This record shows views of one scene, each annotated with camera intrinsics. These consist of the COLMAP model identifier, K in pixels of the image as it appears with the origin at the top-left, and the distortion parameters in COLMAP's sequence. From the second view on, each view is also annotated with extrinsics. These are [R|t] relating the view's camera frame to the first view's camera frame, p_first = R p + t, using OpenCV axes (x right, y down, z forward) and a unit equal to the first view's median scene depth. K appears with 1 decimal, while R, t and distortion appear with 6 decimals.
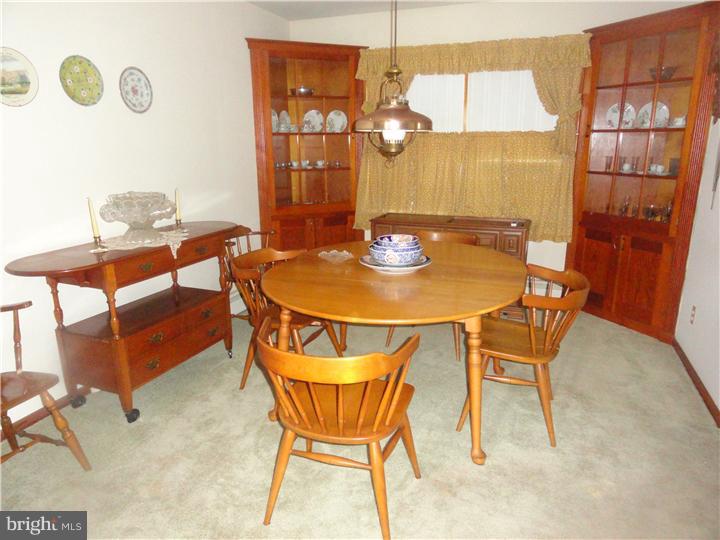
lens RADIAL K [[502.0, 0, 360.0], [0, 502.0, 270.0], [0, 0, 1]] dist [-0.004442, -0.000871]
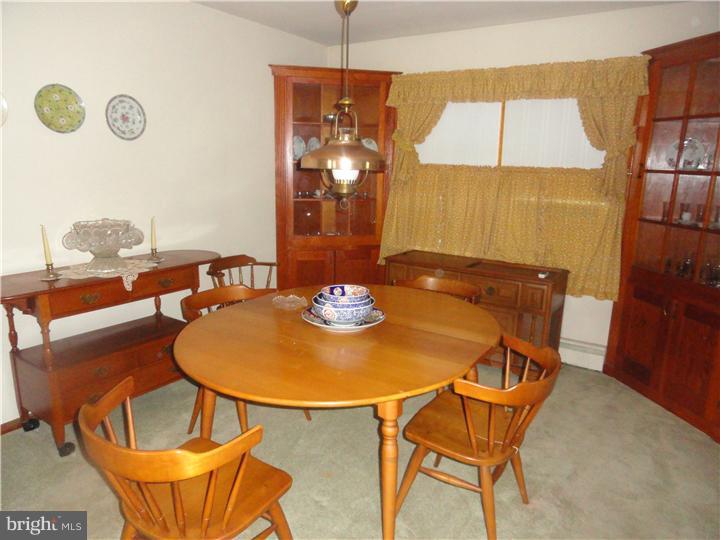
lens RADIAL K [[502.0, 0, 360.0], [0, 502.0, 270.0], [0, 0, 1]] dist [-0.004442, -0.000871]
pose [[0.975892, 0.075254, -0.204870, 0.189394], [-0.083074, 0.996097, -0.029829, -0.051363], [0.201826, 0.046129, 0.978334, 0.102603]]
